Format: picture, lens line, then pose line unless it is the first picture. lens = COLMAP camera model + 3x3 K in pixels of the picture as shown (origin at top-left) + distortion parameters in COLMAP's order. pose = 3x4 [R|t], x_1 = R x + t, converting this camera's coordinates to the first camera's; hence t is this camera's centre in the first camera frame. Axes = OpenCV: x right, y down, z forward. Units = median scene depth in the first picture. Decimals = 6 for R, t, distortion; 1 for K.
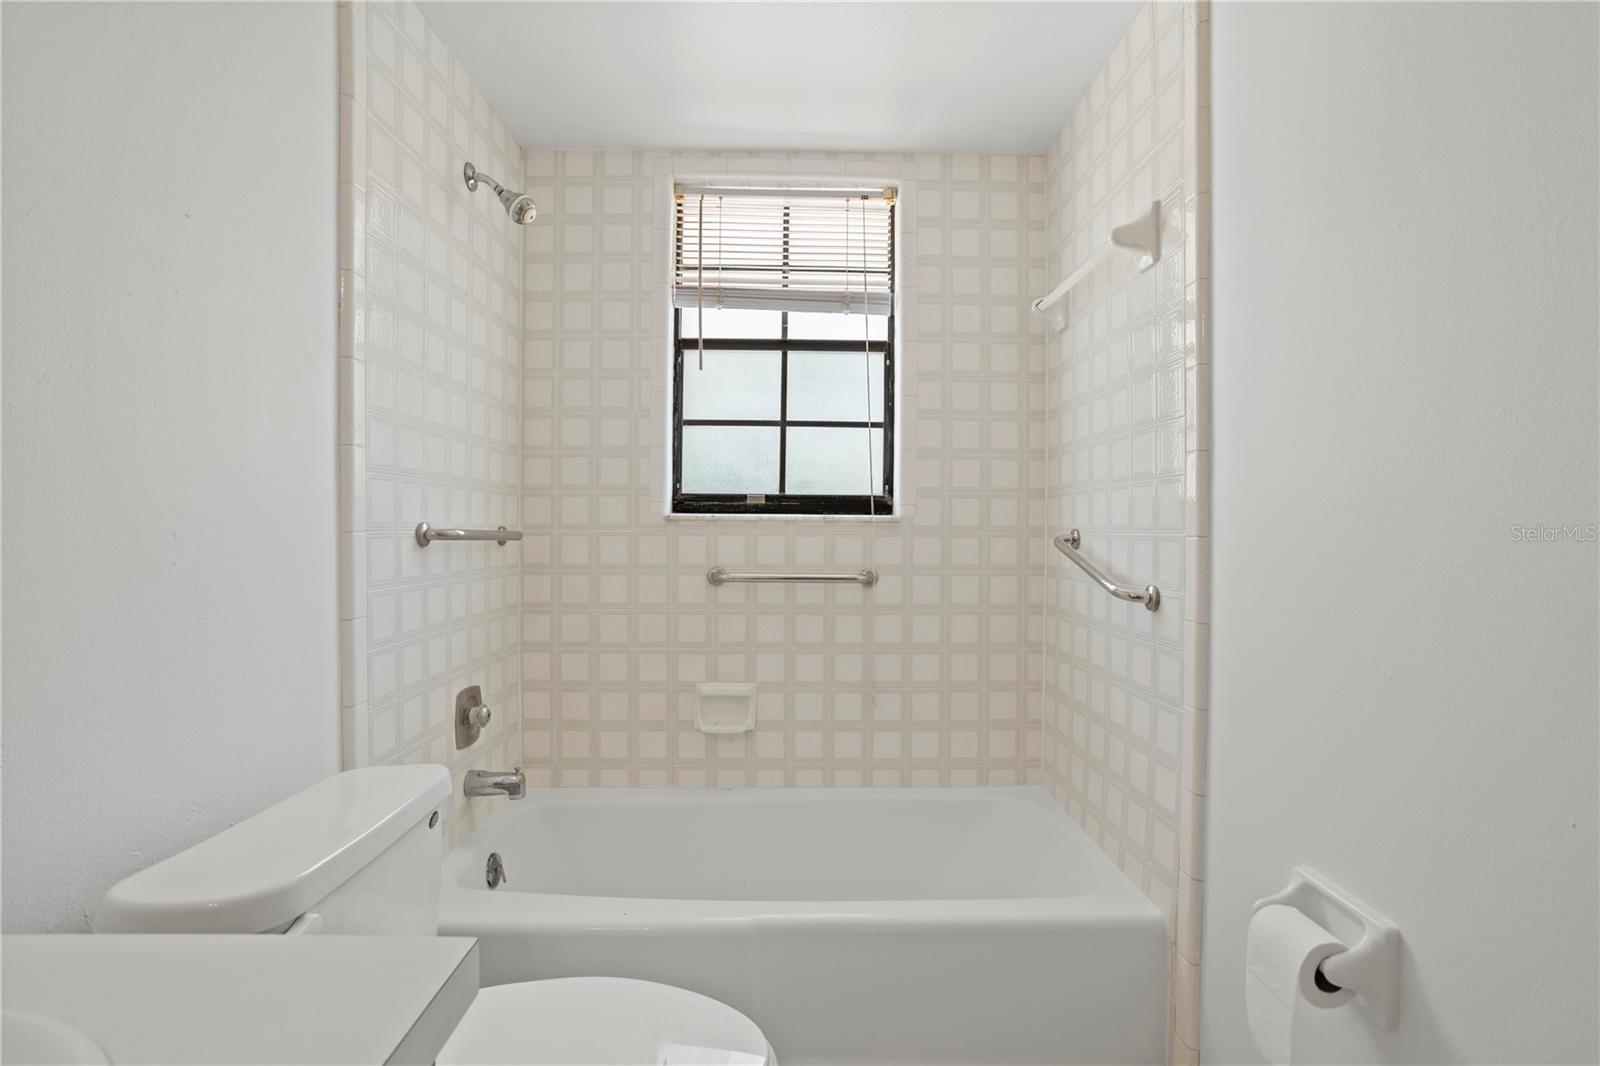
lens RADIAL K [[769.1, 0, 802.3], [0, 769.1, 515.3], [0, 0, 1]] dist [-0.057816, 0.032843]
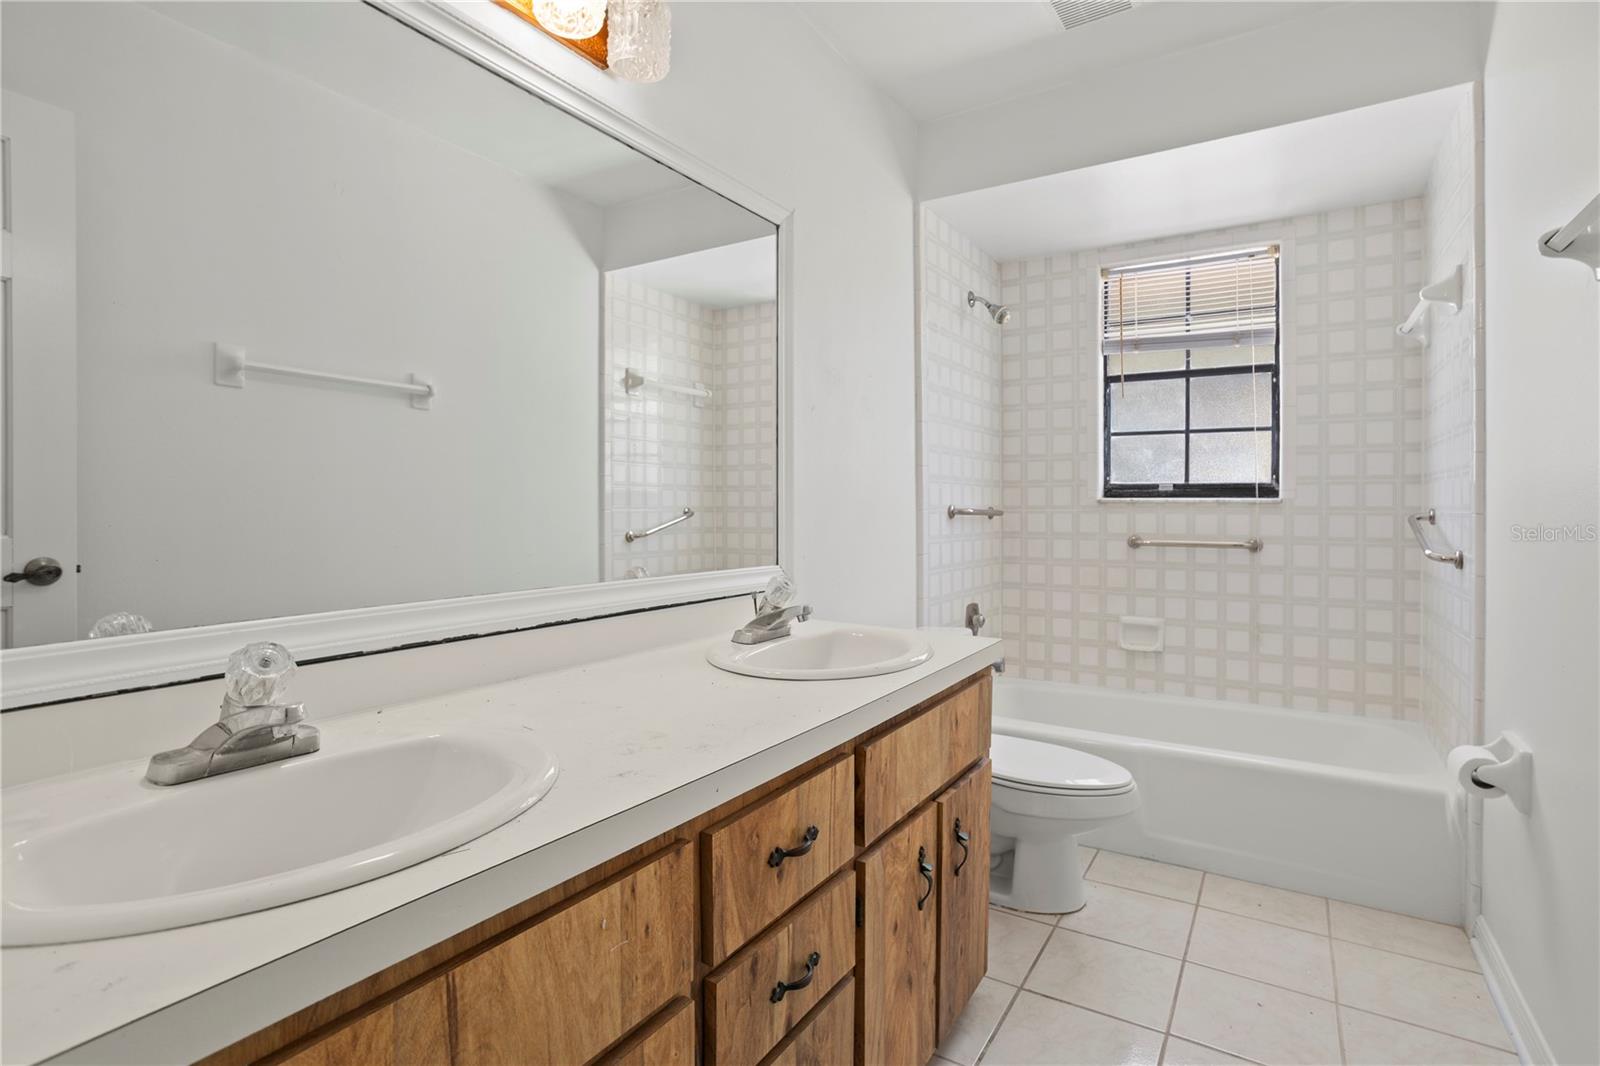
lens RADIAL K [[779.7, 0, 807.4], [0, 779.7, 521.2], [0, 0, 1]] dist [-0.060047, 0.034257]
pose [[0.837989, 0.007247, -0.545640, 0.161632], [0.010127, 0.999533, 0.028829, -0.006561], [0.545594, -0.029684, 0.837524, -0.534217]]
